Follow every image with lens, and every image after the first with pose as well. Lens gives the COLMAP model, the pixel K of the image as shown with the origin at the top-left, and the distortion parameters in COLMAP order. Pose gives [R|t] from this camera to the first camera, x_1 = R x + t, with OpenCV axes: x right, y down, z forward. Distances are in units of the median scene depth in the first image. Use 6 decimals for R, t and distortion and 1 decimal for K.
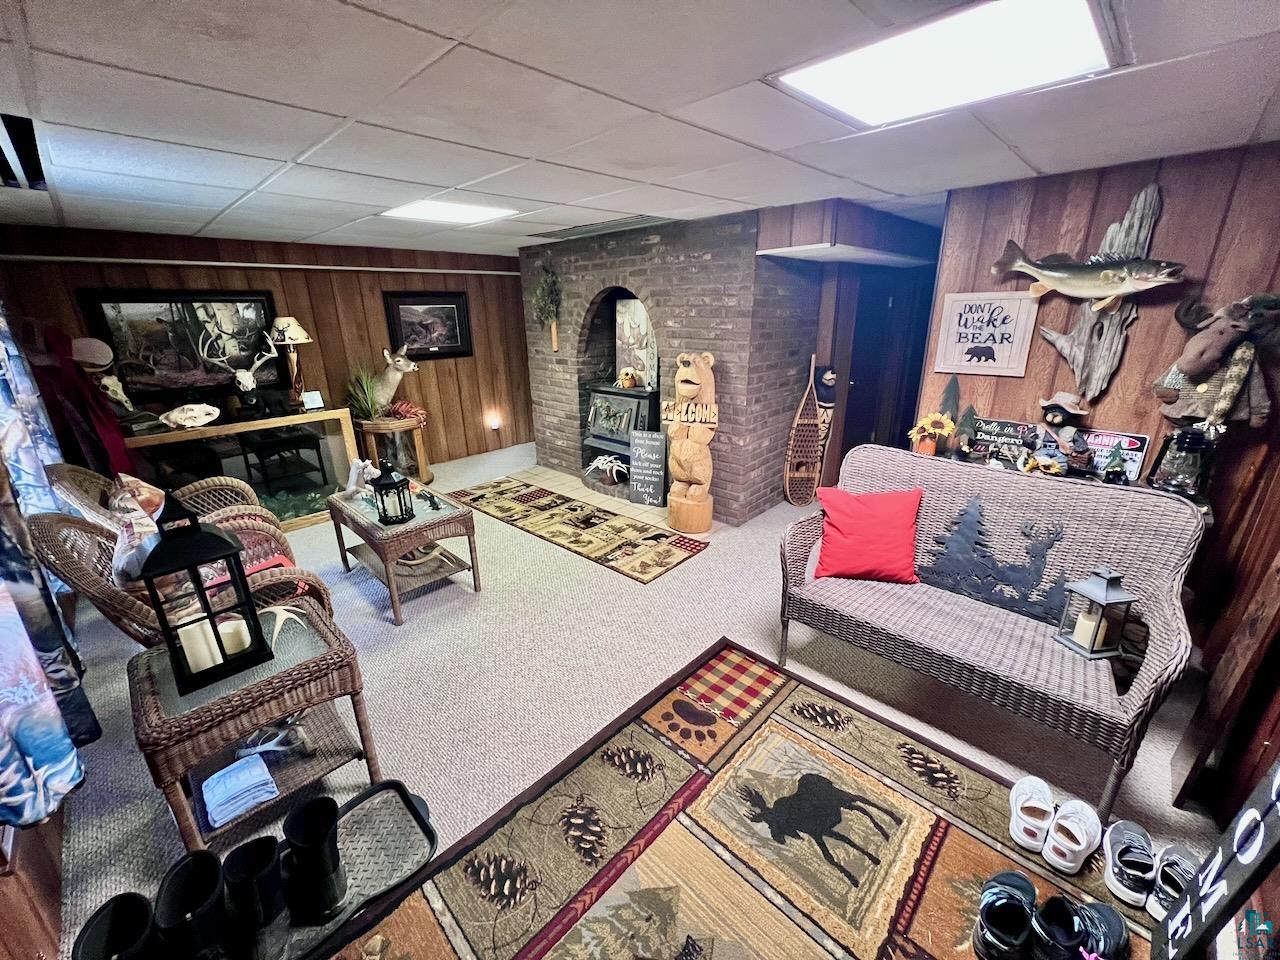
lens RADIAL K [[509.1, 0, 637.8], [0, 509.1, 482.3], [0, 0, 1]] dist [-0.002297, 0.000102]
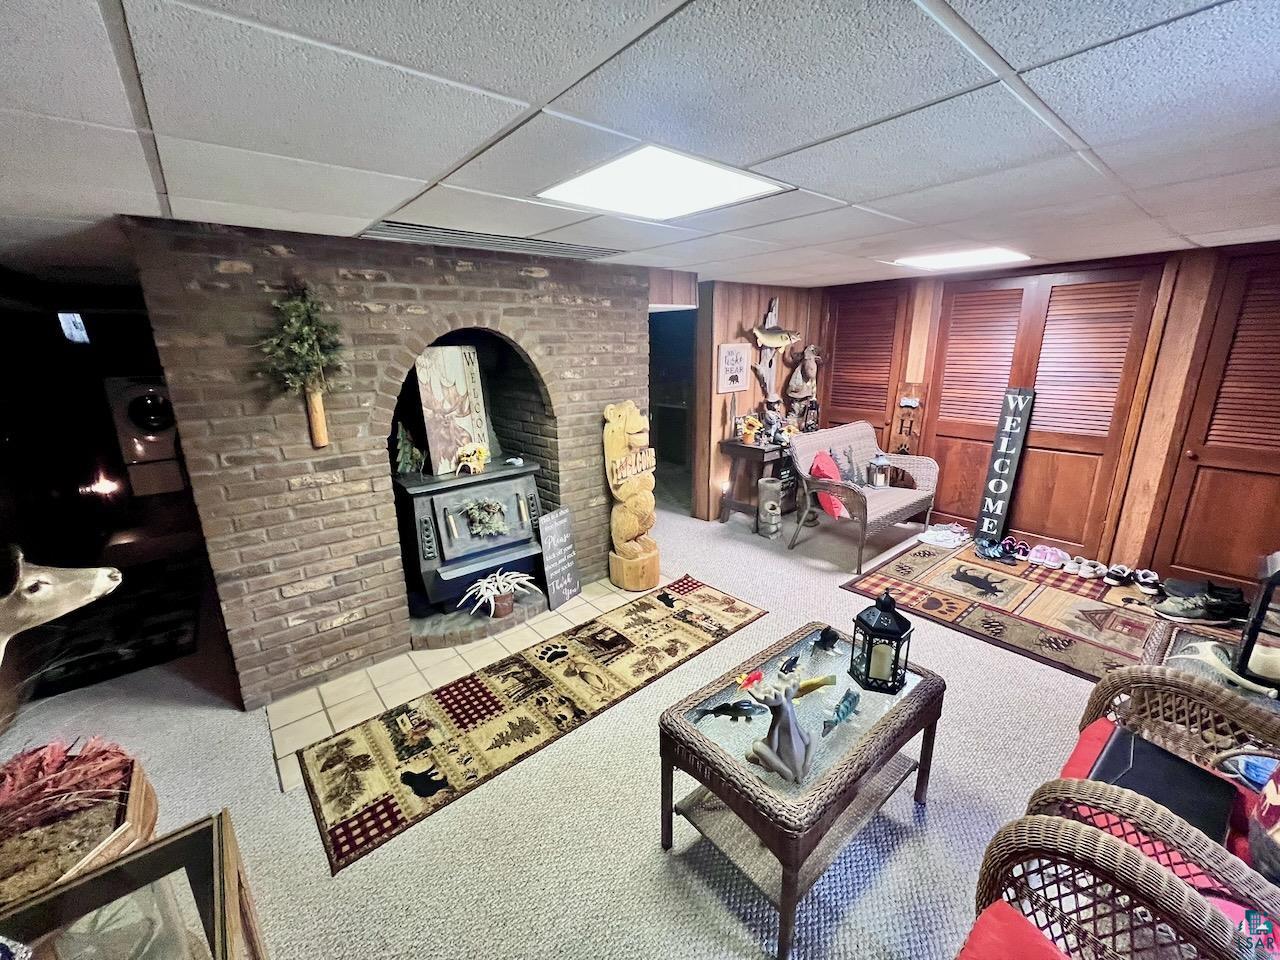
lens RADIAL K [[509.1, 0, 633.7], [0, 509.1, 480.7], [0, 0, 1]] dist [-0.002297, 0.000102]
pose [[0.116925, -0.247597, 0.961782, -0.778262], [0.334952, 0.921515, 0.196510, -0.282052], [-0.934952, 0.299174, 0.190681, 0.797298]]
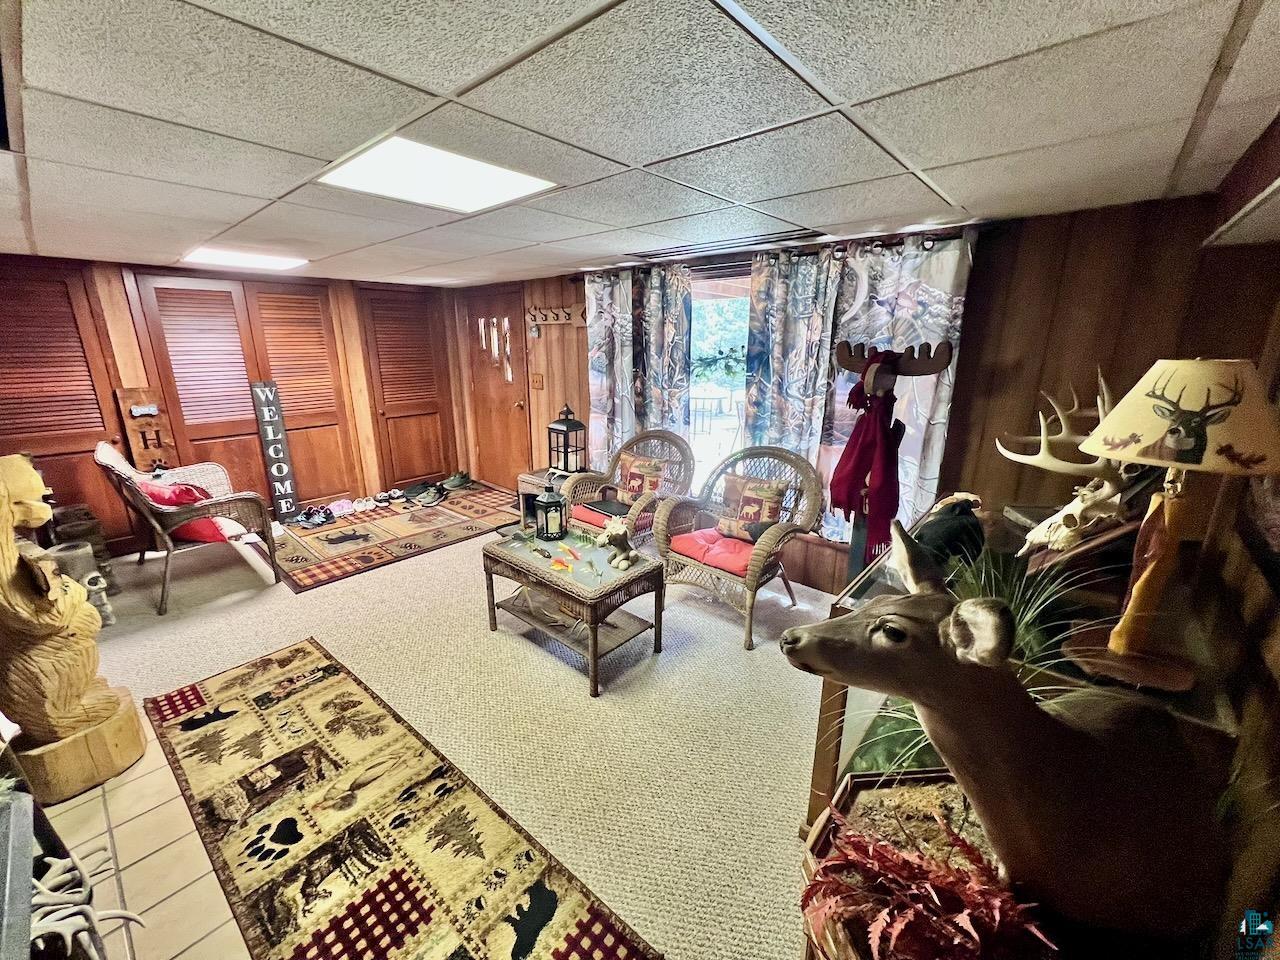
lens RADIAL K [[509.1, 0, 635.5], [0, 509.1, 477.6], [0, 0, 1]] dist [-0.002297, 0.000102]
pose [[-0.998761, 0.029141, -0.040352, -0.446003], [0.001607, 0.829154, 0.559018, -0.456111], [0.049748, 0.558260, -0.828173, 1.332397]]
